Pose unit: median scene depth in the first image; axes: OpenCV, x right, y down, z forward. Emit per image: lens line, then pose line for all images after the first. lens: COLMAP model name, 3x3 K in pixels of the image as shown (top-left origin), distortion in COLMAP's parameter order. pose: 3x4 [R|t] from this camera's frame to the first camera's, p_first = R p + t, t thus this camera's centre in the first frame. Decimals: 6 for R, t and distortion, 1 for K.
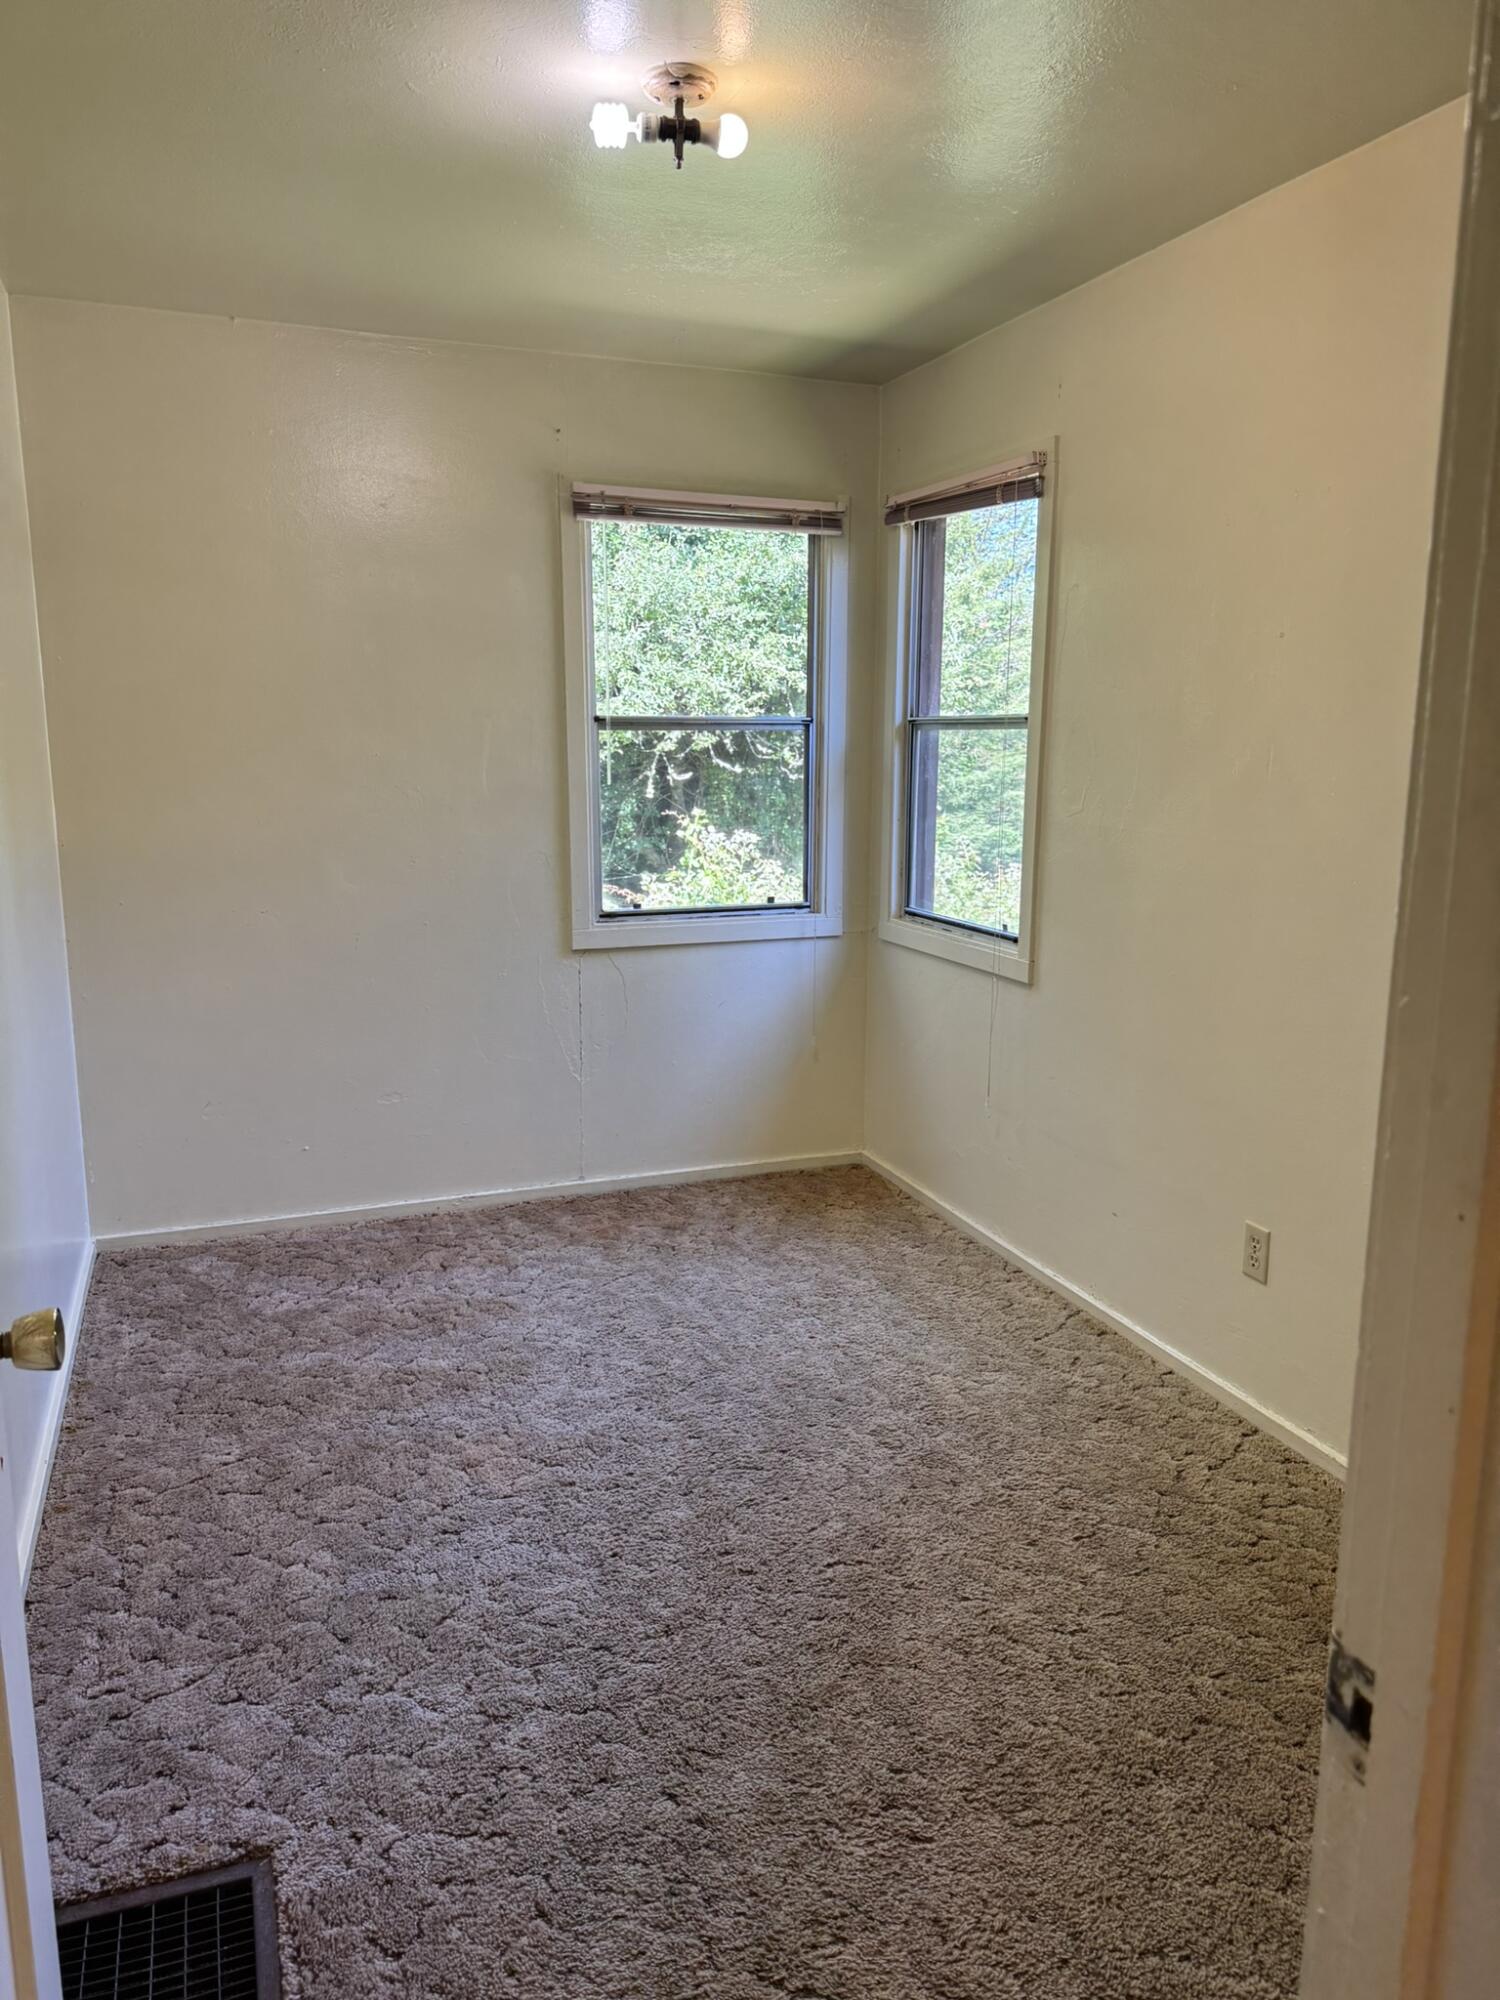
lens RADIAL K [[1395.2, 0, 750.0], [0, 1395.2, 1000.0], [0, 0, 1]] dist [0.090405, -0.132582]
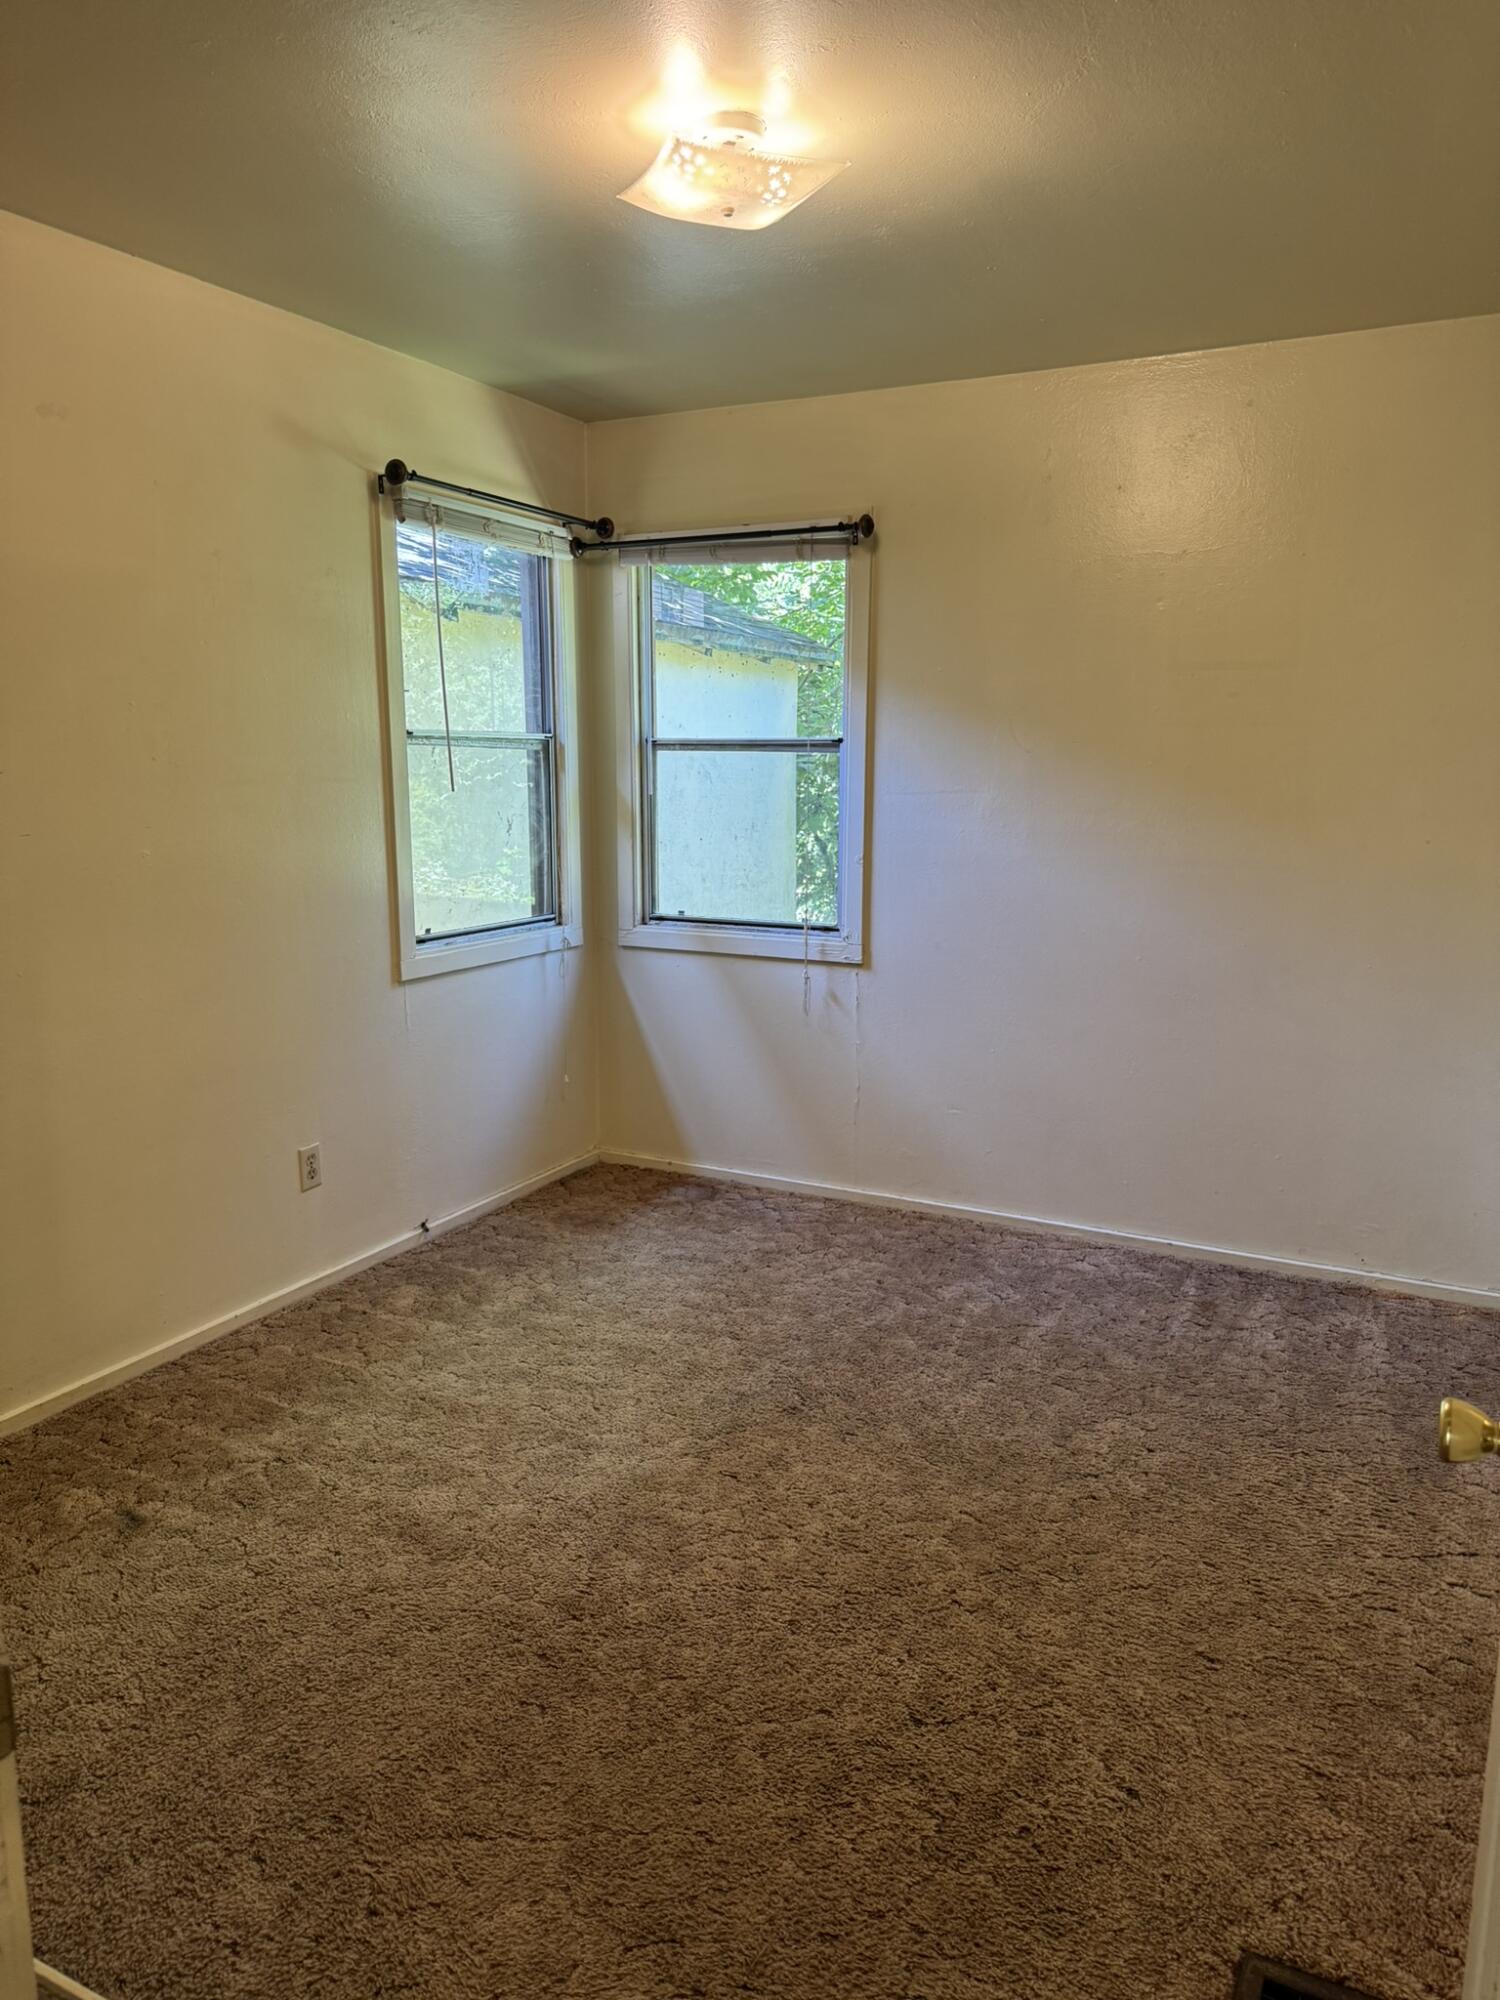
lens RADIAL K [[1395.2, 0, 750.0], [0, 1395.2, 1000.0], [0, 0, 1]] dist [0.090405, -0.132582]
pose [[0.747769, -0.101070, 0.656222, -0.551335], [0.110241, 0.993527, 0.027400, -0.021066], [-0.654743, 0.051854, 0.754070, 0.137453]]
